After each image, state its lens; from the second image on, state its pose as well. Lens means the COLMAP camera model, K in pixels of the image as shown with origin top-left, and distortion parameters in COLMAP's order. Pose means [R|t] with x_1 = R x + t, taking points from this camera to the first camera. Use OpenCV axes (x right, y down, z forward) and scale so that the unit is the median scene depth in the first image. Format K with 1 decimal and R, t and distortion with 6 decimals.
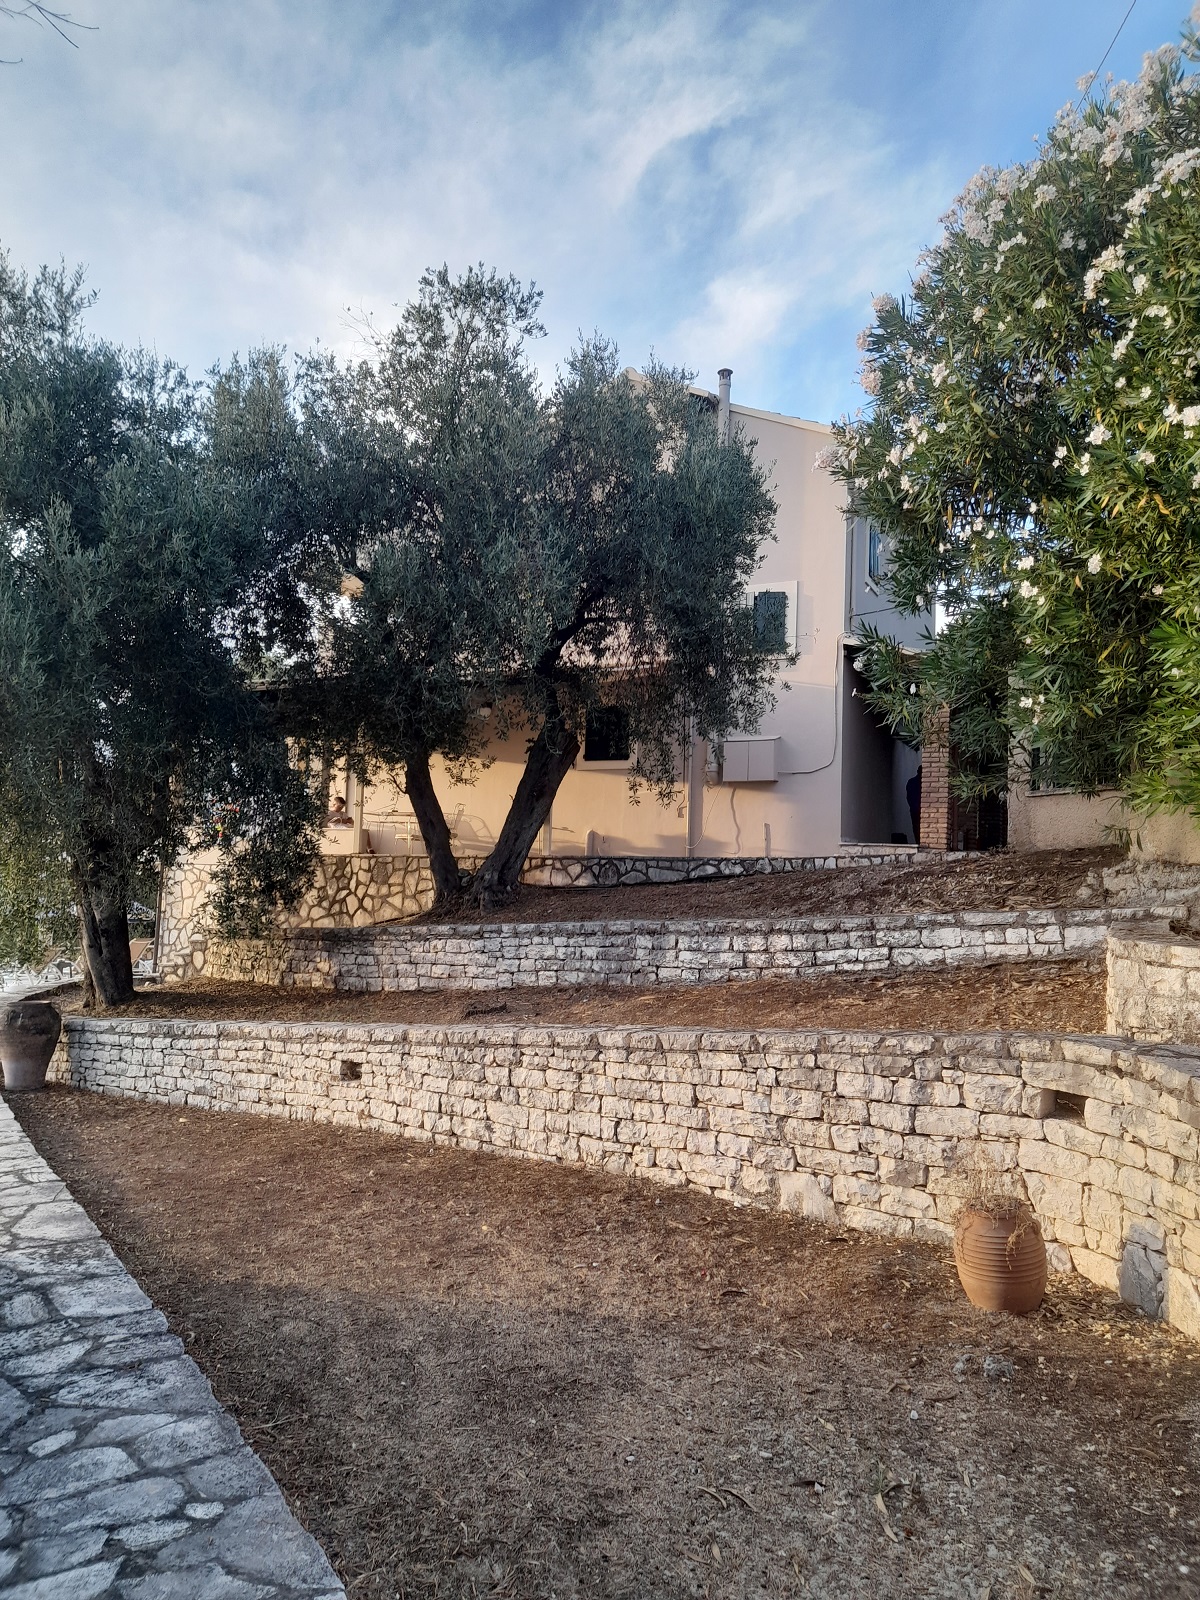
lens RADIAL K [[1169.2, 0, 604.3], [0, 1169.2, 798.4], [0, 0, 1]] dist [0.089095, -0.061178]
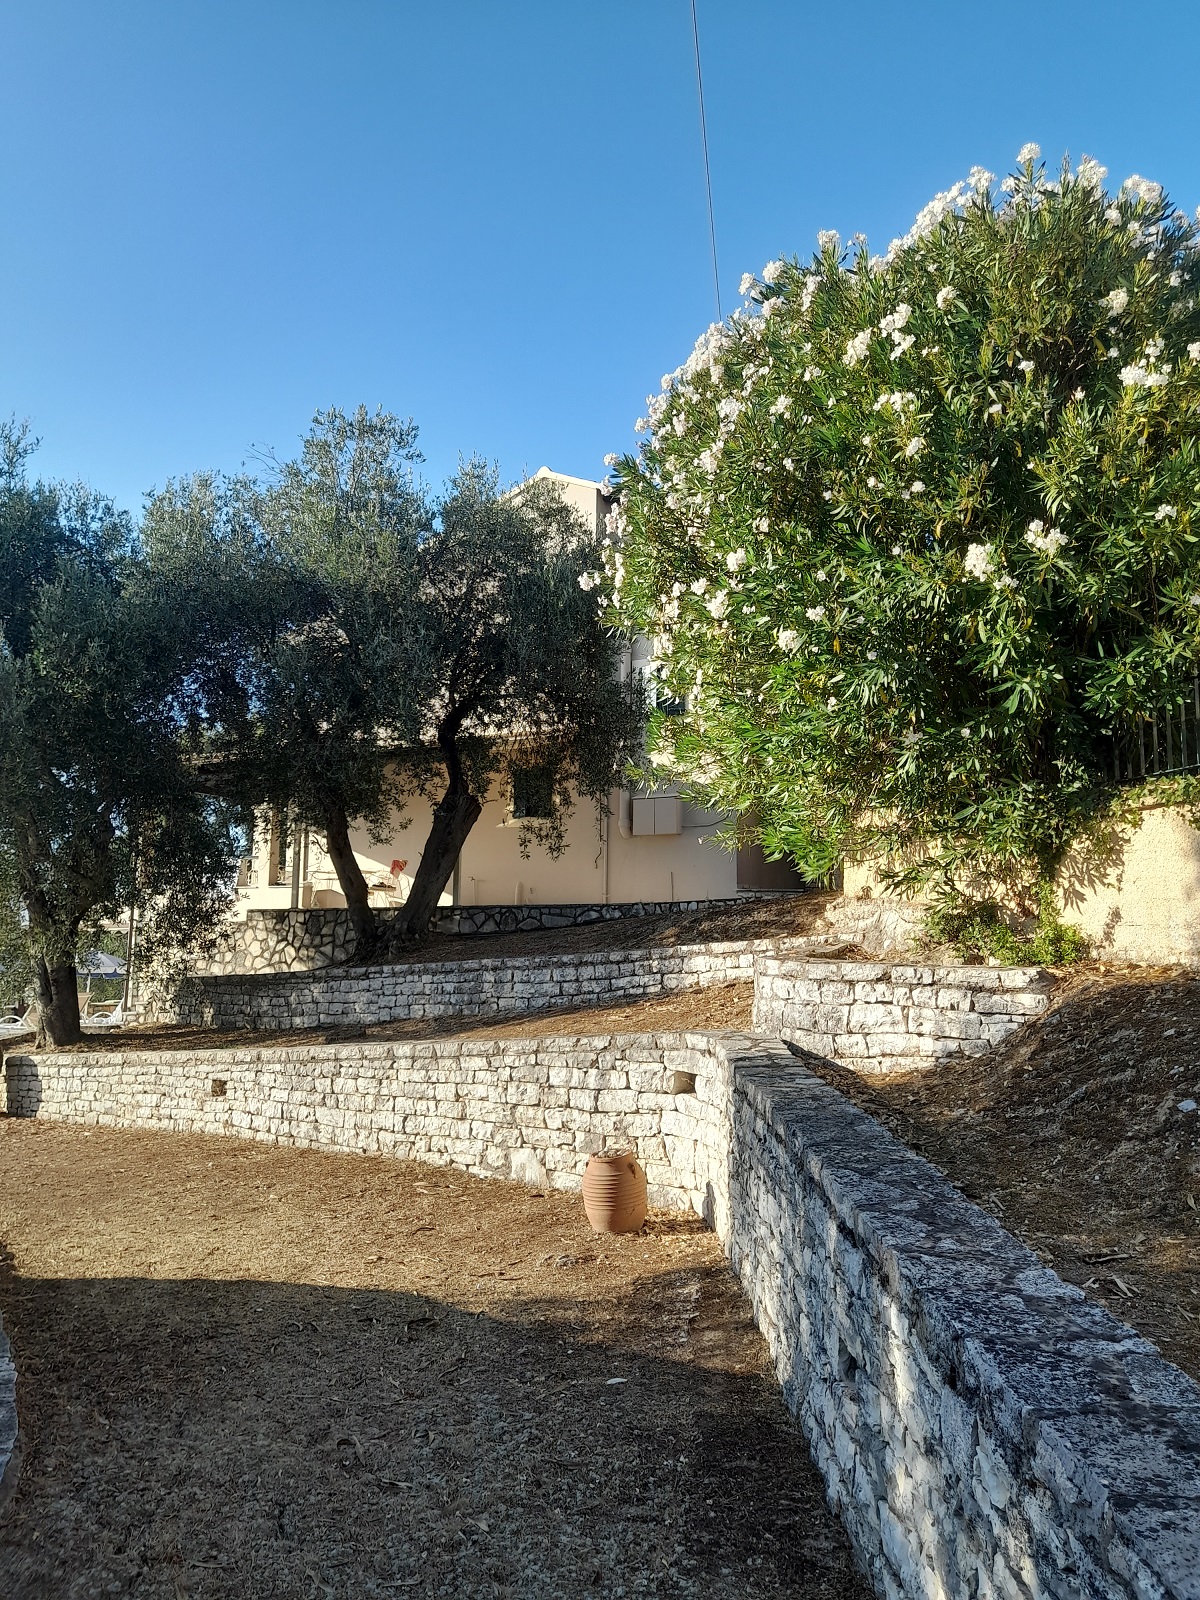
lens RADIAL K [[1169.2, 0, 603.8], [0, 1169.2, 795.5], [0, 0, 1]] dist [0.089095, -0.061178]
pose [[0.999346, -0.023604, -0.027387, 0.209355], [0.022286, 0.998624, -0.047474, -0.000491], [0.028470, 0.046833, 0.998497, -0.201454]]
